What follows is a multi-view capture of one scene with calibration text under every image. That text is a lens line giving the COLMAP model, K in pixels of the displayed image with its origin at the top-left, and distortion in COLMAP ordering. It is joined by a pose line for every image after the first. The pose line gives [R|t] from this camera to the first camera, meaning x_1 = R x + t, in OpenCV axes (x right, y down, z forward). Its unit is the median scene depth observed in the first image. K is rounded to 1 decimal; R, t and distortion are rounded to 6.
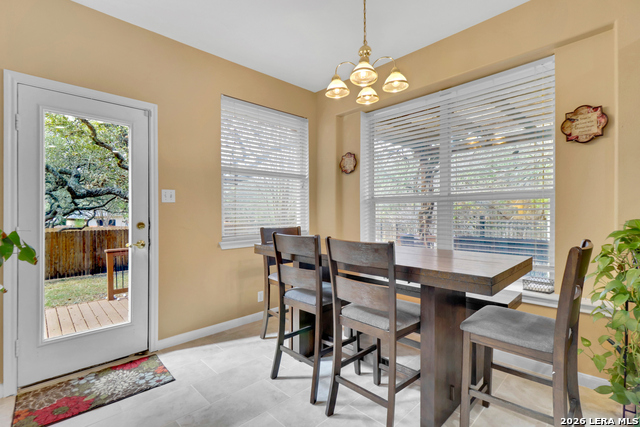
lens RADIAL K [[302.8, 0, 319.1], [0, 302.8, 214.1], [0, 0, 1]] dist [0.002359, -0.003769]
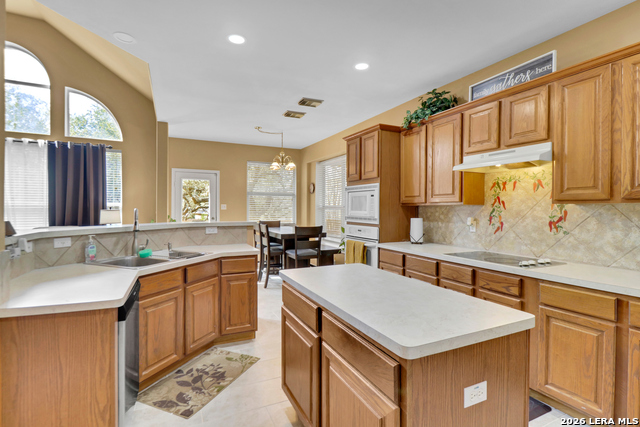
lens RADIAL K [[302.8, 0, 320.6], [0, 302.8, 212.3], [0, 0, 1]] dist [0.002359, -0.003769]
pose [[0.953936, 0.008751, -0.299883, 0.728086], [-0.007374, 0.999956, 0.005725, -0.027094], [0.299920, -0.003250, 0.953959, -0.813988]]
